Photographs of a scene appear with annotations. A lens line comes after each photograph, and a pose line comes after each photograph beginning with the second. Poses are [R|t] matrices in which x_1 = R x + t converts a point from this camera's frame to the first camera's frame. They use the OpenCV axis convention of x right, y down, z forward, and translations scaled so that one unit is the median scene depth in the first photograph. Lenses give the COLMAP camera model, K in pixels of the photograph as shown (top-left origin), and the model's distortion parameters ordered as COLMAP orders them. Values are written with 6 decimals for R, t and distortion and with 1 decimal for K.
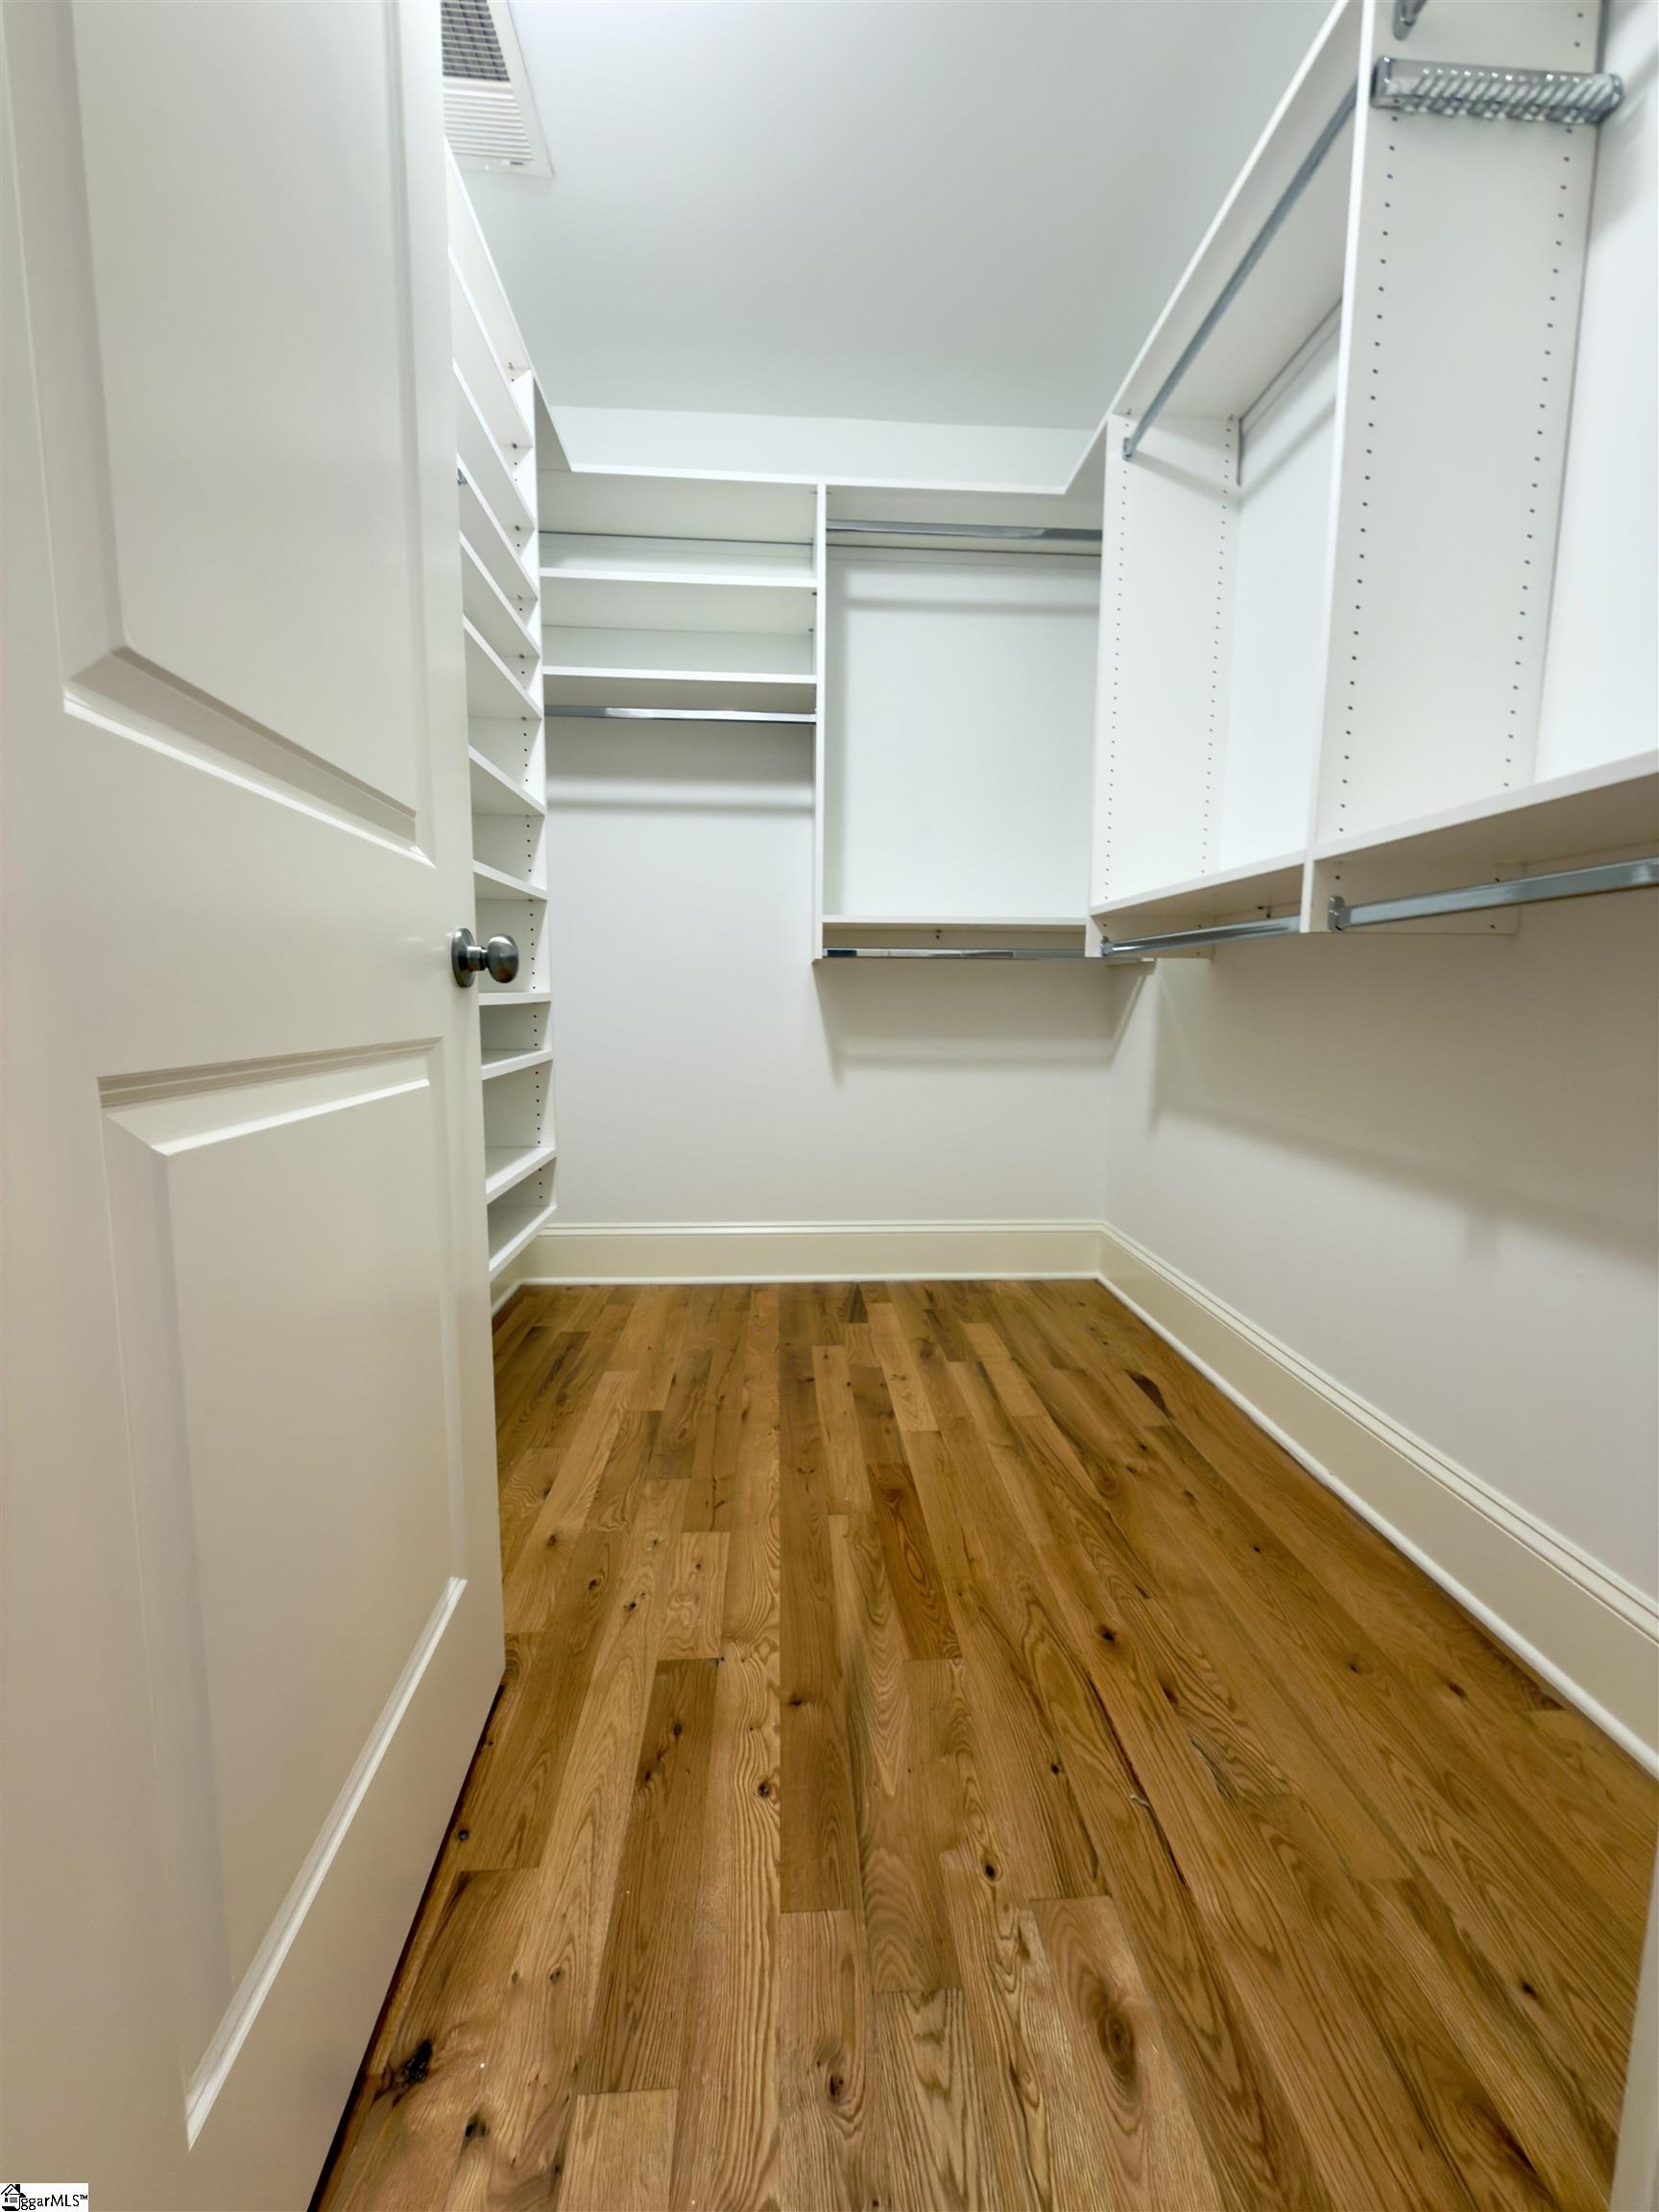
lens RADIAL K [[879.4, 0, 833.6], [0, 879.4, 1103.4], [0, 0, 1]] dist [0.002116, -0.000458]
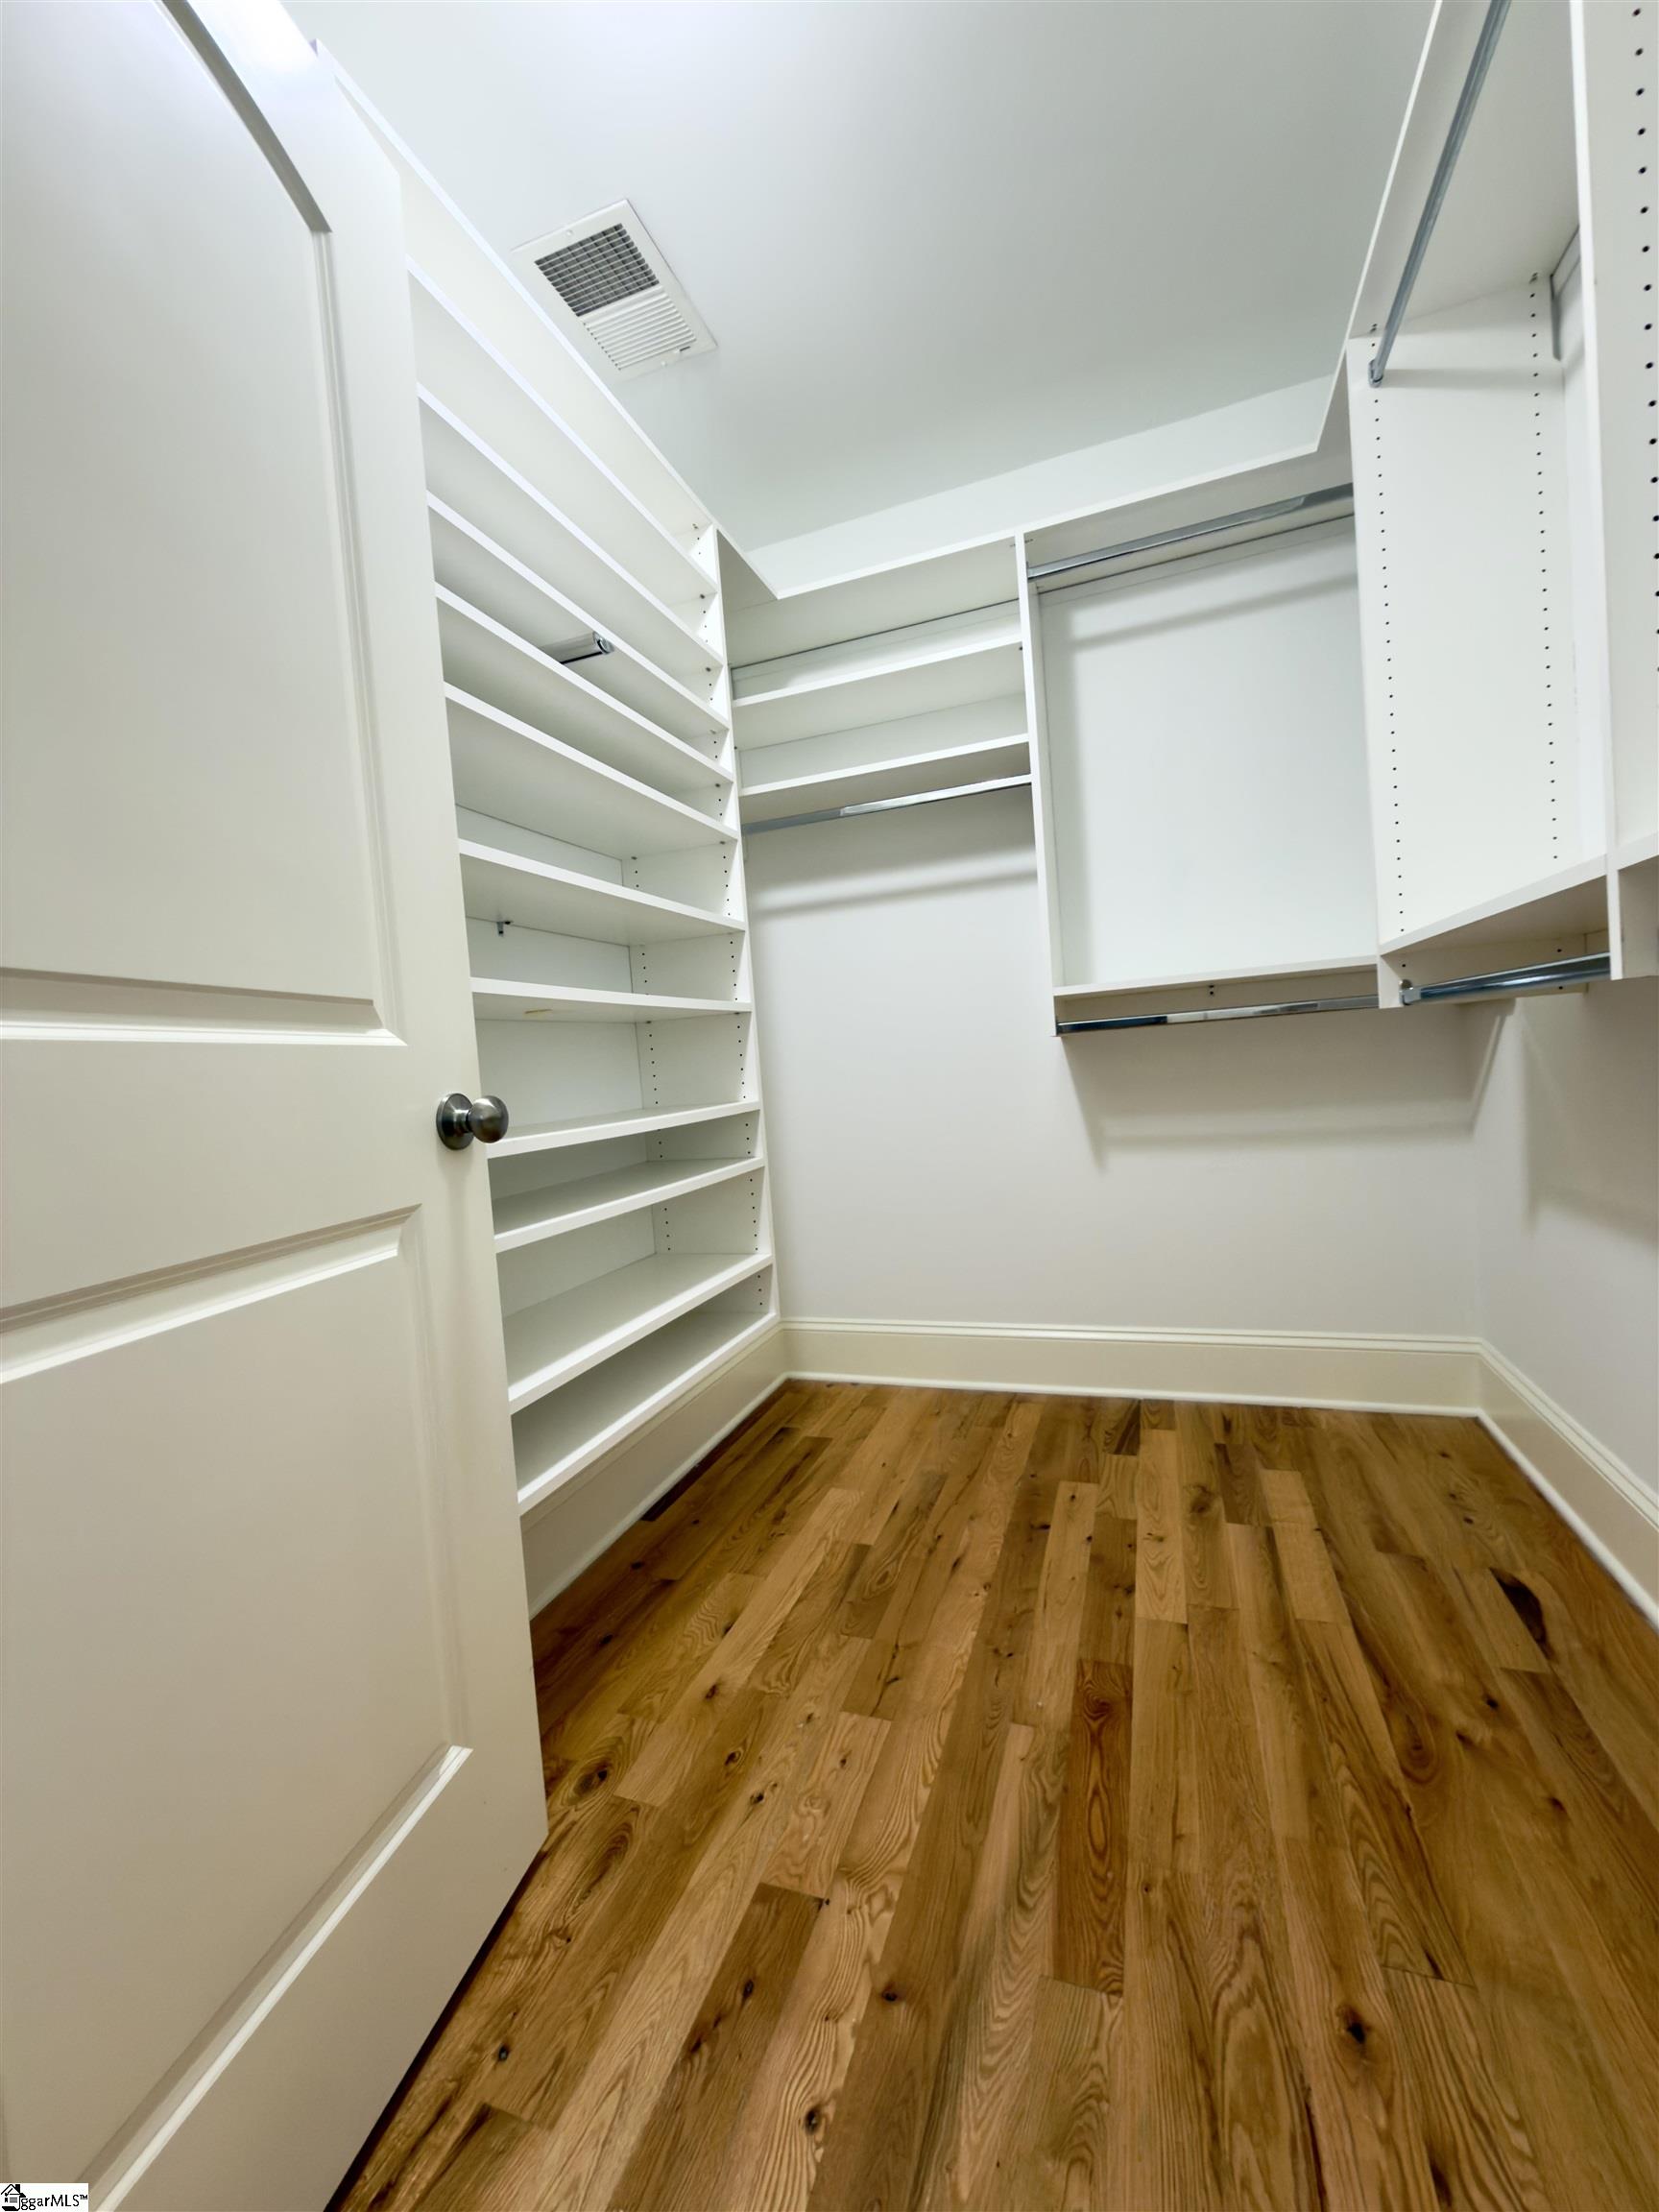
lens RADIAL K [[879.4, 0, 833.0], [0, 879.4, 1105.1], [0, 0, 1]] dist [0.002116, -0.000458]
pose [[0.914975, -0.060553, -0.398942, 0.164396], [0.034942, 0.996852, -0.071166, -0.047382], [0.401996, 0.051176, 0.914210, 0.113720]]
